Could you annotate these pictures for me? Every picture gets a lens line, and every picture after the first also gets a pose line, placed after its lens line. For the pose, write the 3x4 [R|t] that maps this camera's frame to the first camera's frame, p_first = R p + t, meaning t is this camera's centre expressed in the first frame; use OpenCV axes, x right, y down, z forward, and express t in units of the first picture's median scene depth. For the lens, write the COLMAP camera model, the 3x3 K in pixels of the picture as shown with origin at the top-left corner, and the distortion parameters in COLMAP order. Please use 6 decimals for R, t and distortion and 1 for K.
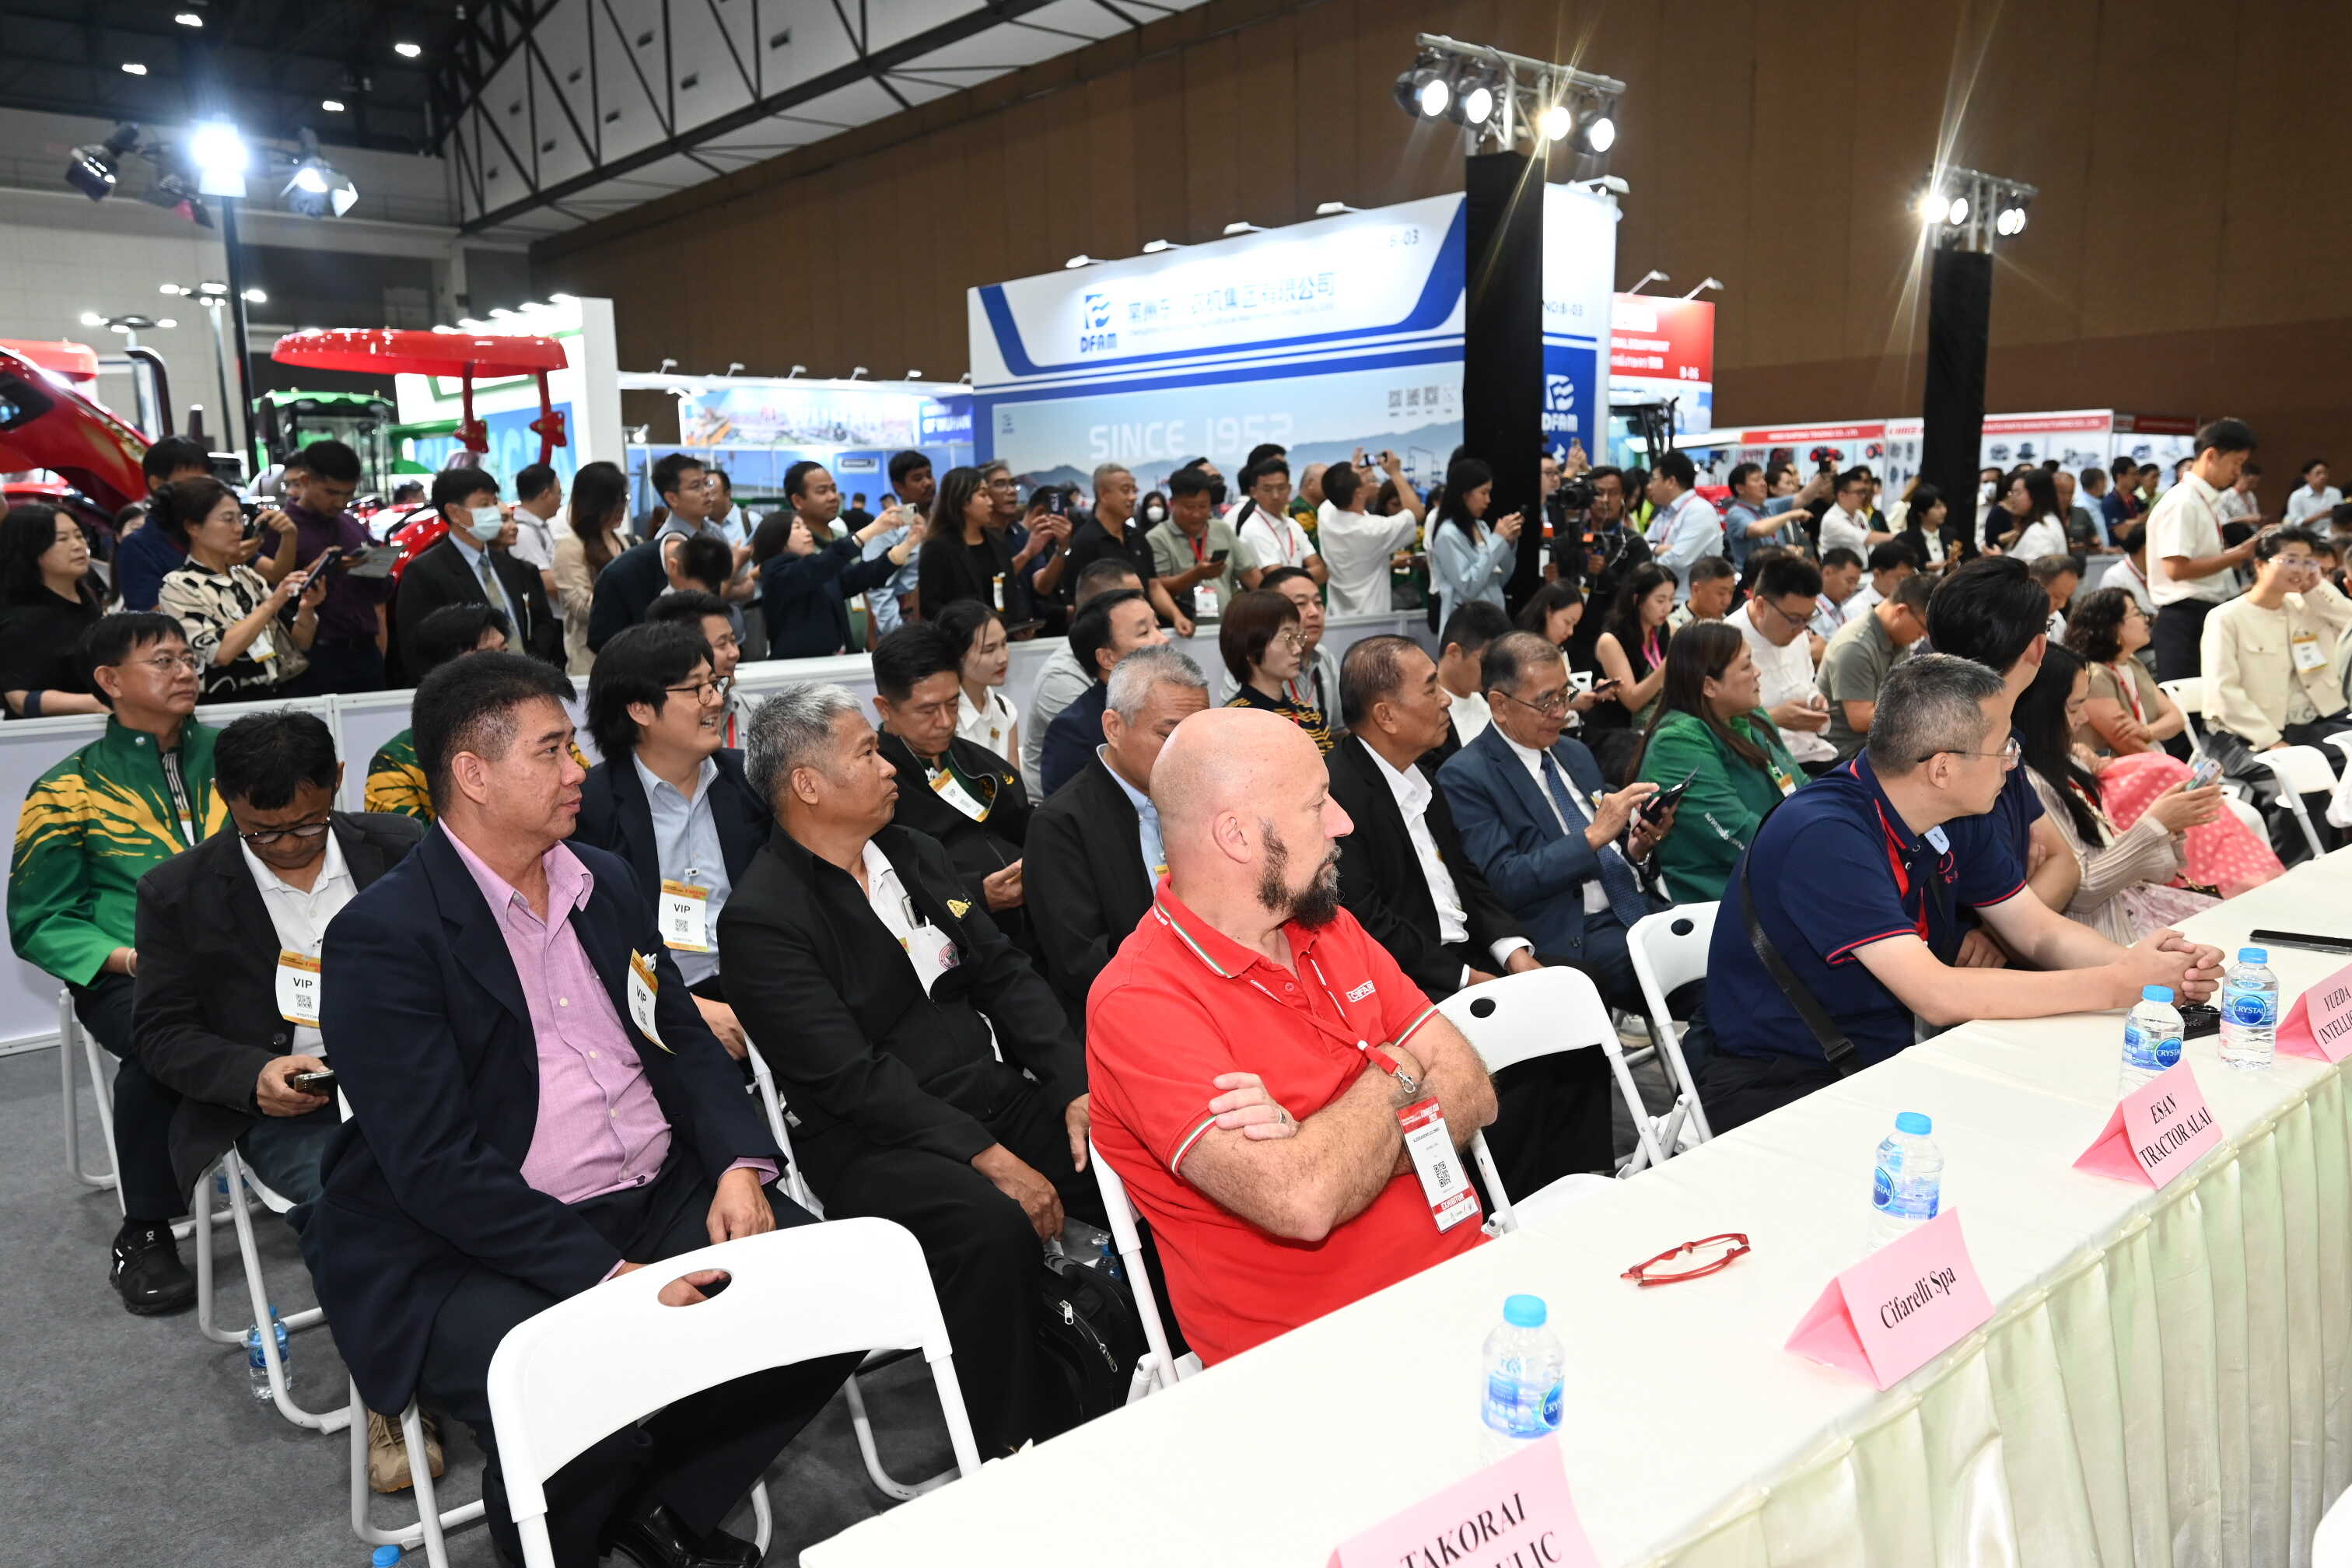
lens RADIAL K [[1675.9, 0, 1176.0], [0, 1675.9, 784.0], [0, 0, 1]] dist [-0.004640, 0.004539]
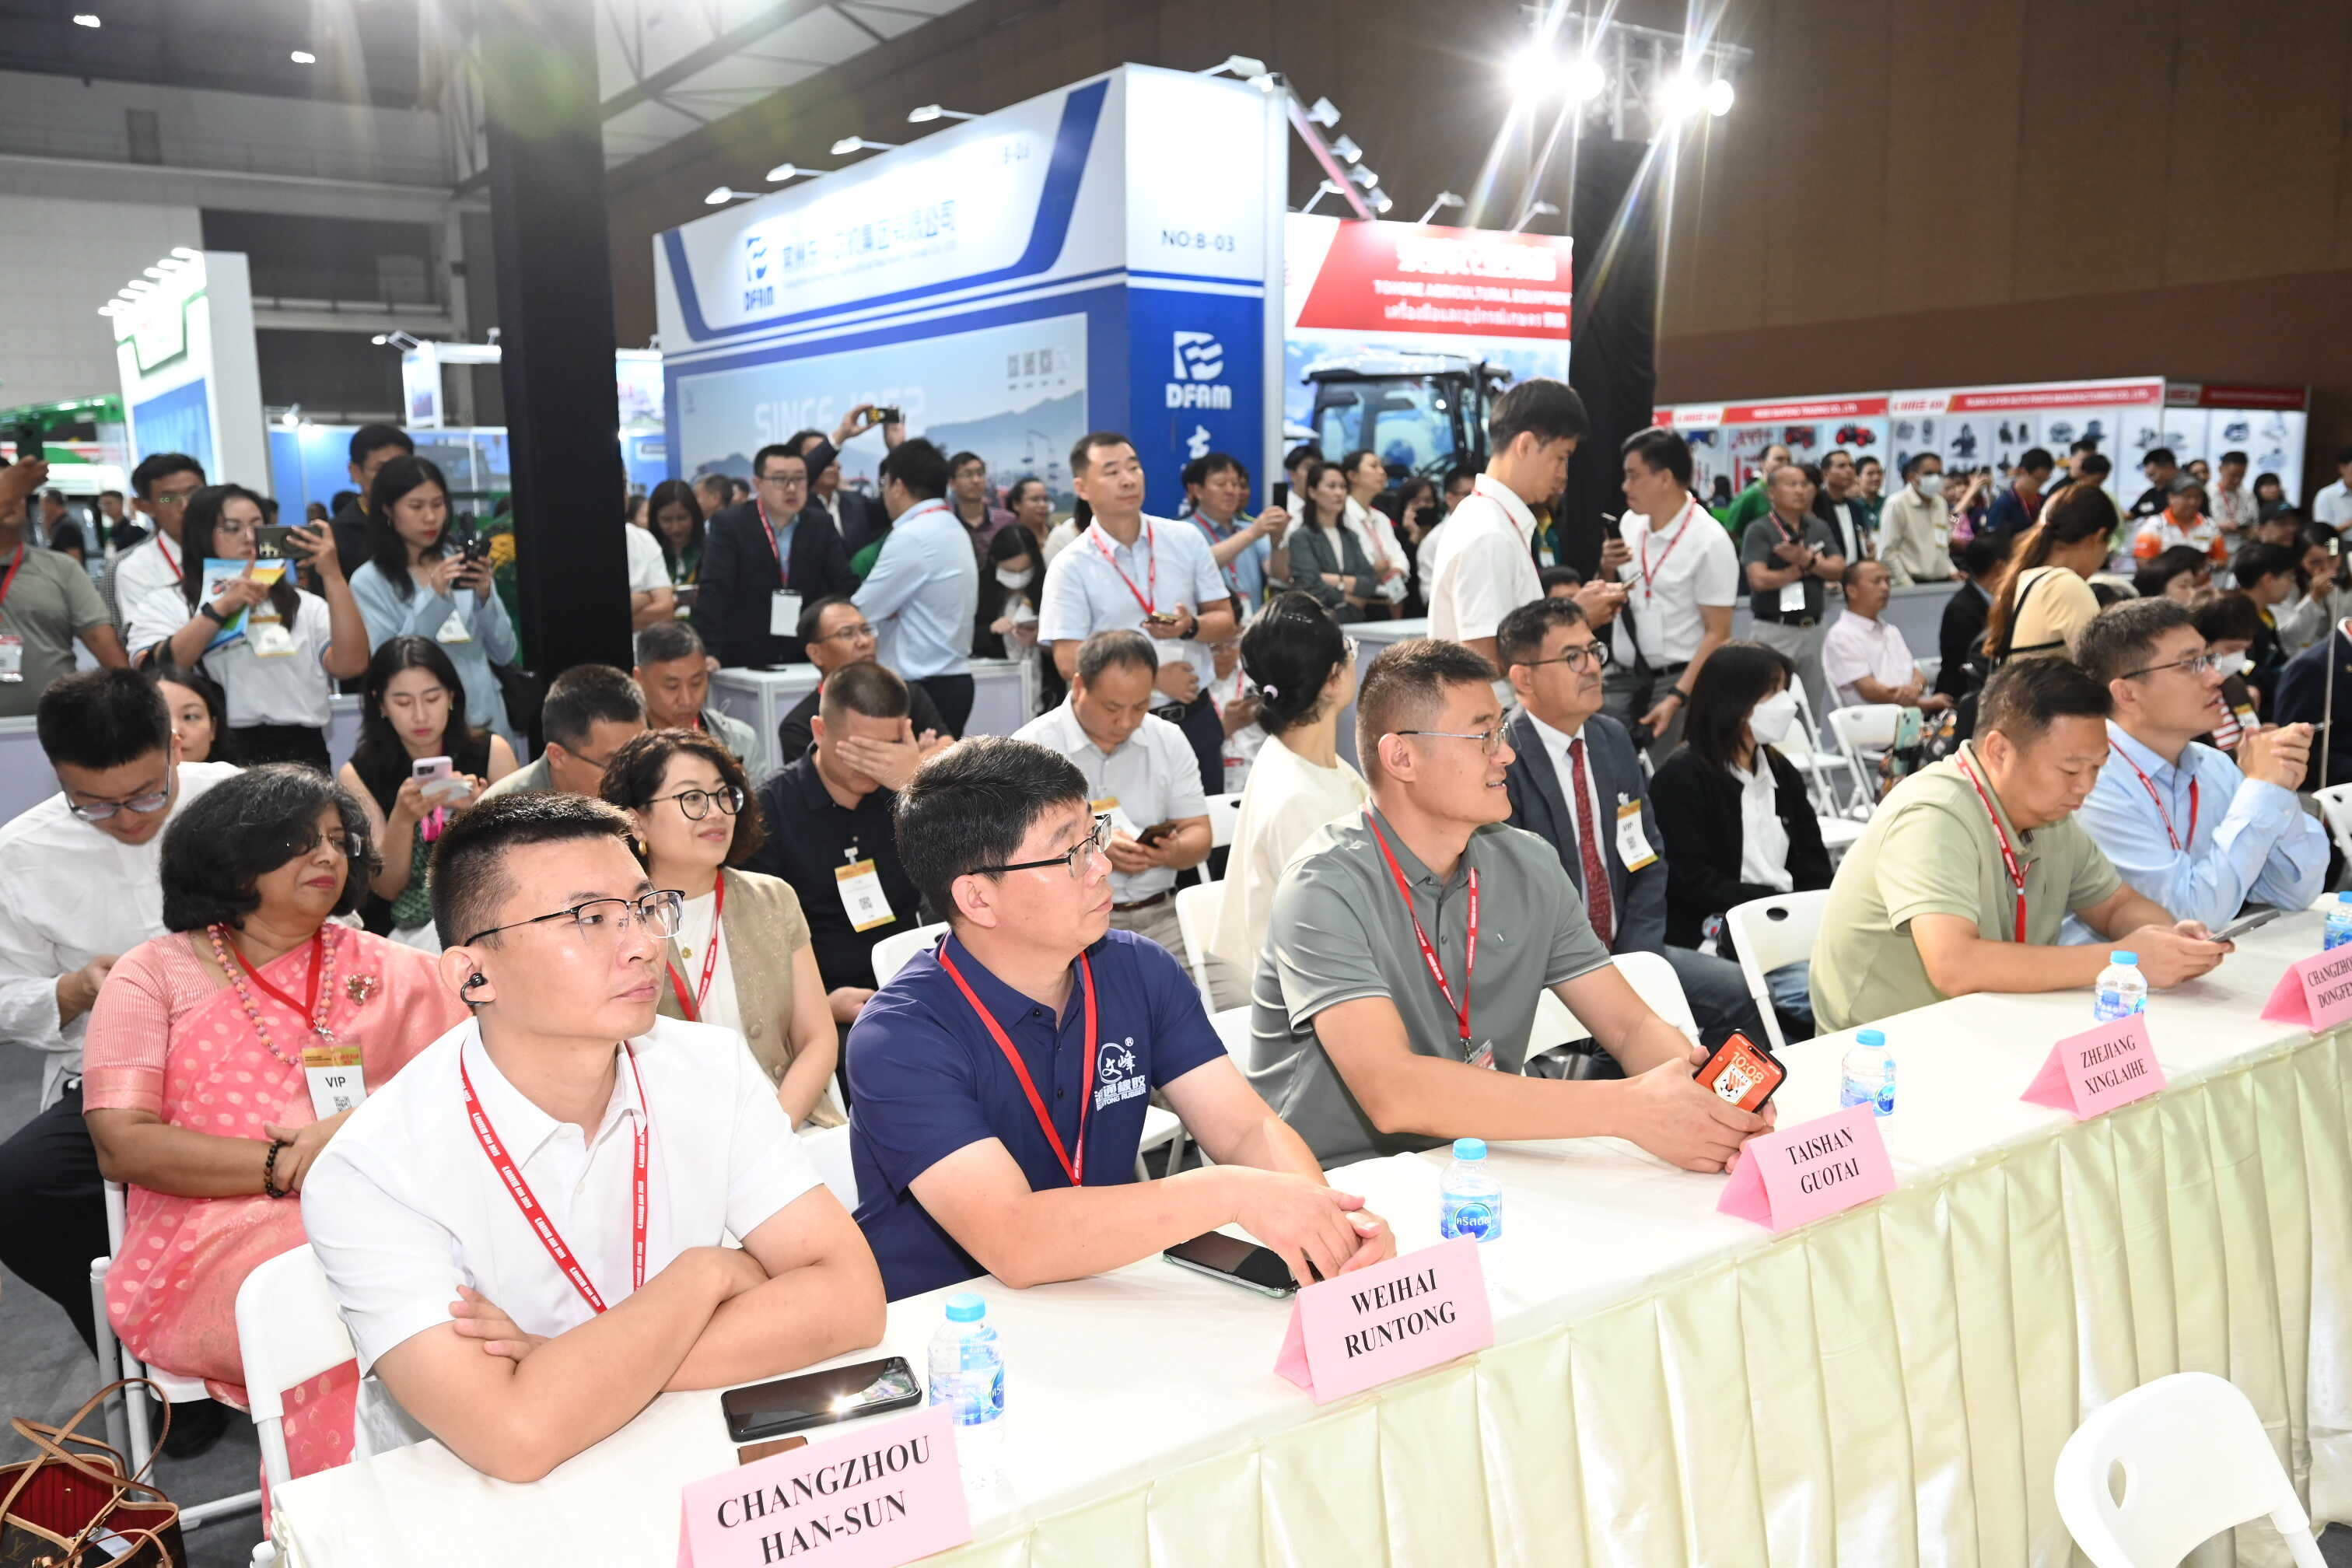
lens RADIAL K [[1835.3, 0, 1176.0], [0, 1835.3, 784.0], [0, 0, 1]] dist [-0.001358, 0.002221]
pose [[0.995634, 0.015178, -0.092104, 0.189399], [-0.015740, 0.999862, -0.005370, -0.026684], [0.092009, 0.006796, 0.995735, 0.127904]]
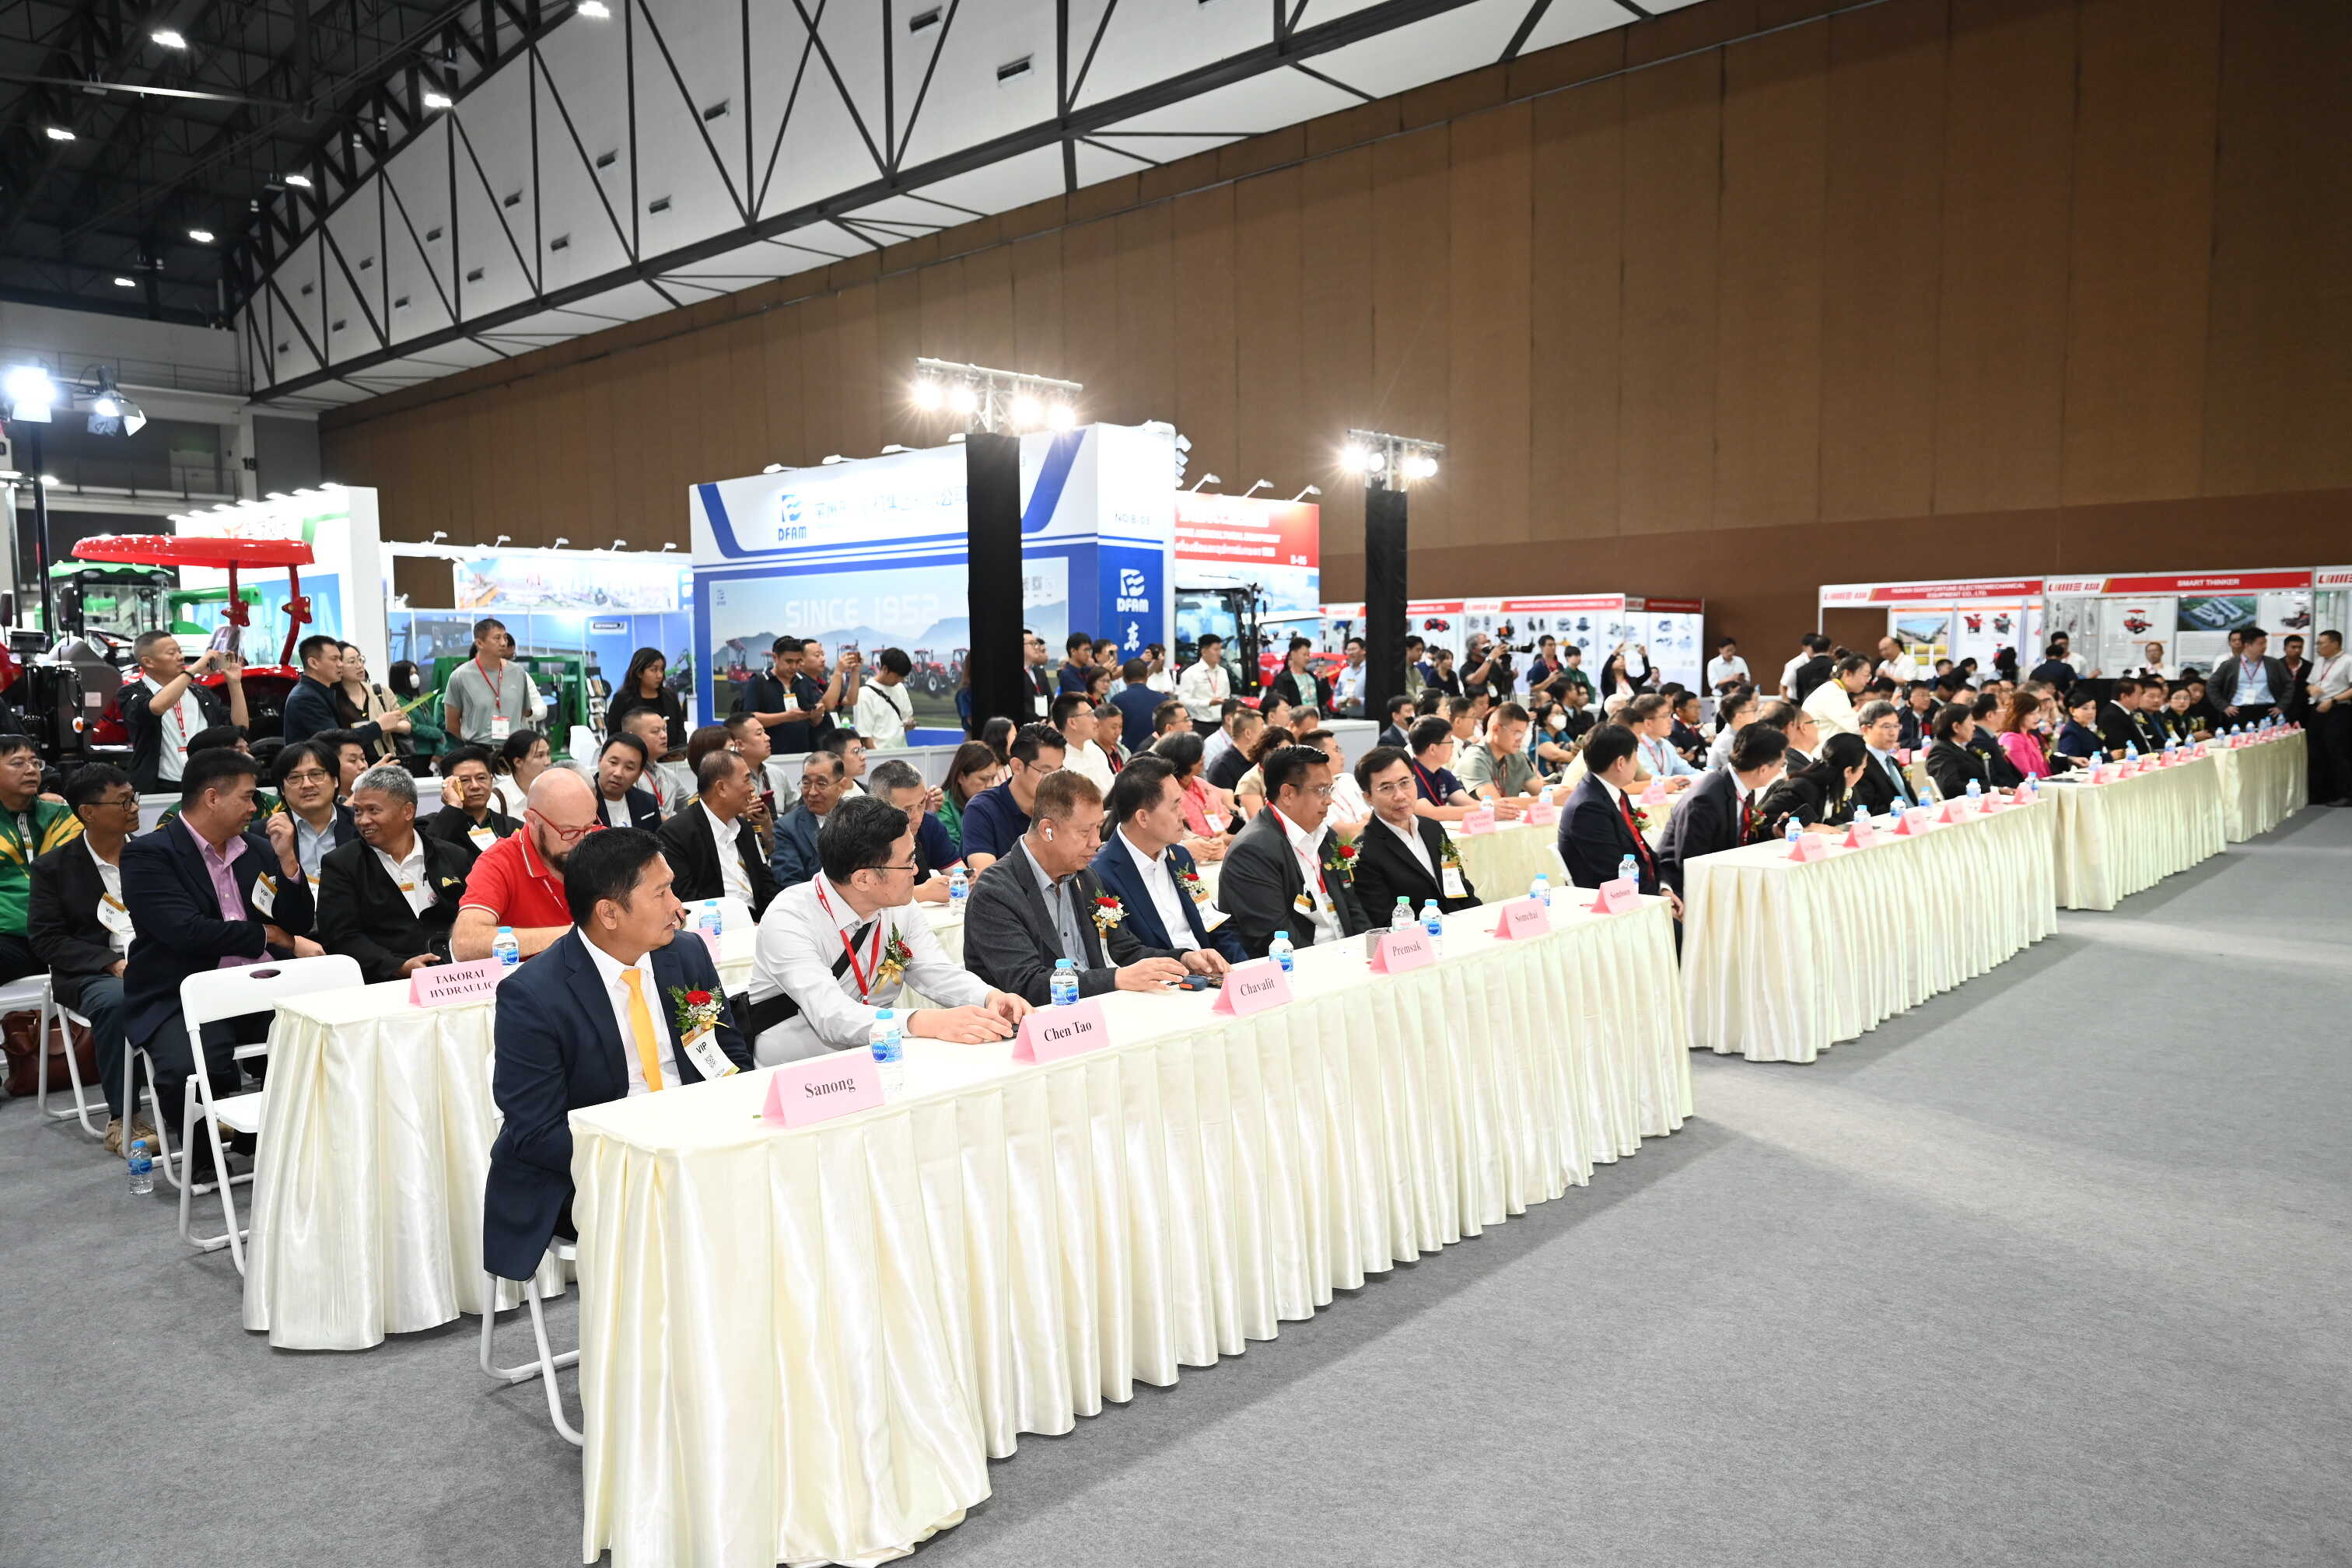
lens RADIAL K [[1594.1, 0, 1172.4], [0, 1594.1, 802.0], [0, 0, 1]] dist [-0.006868, 0.001983]
pose [[0.992000, -0.005823, 0.126101, 0.065942], [0.015349, 0.997088, -0.074704, 0.018463], [-0.125299, 0.076042, 0.989201, -0.136841]]
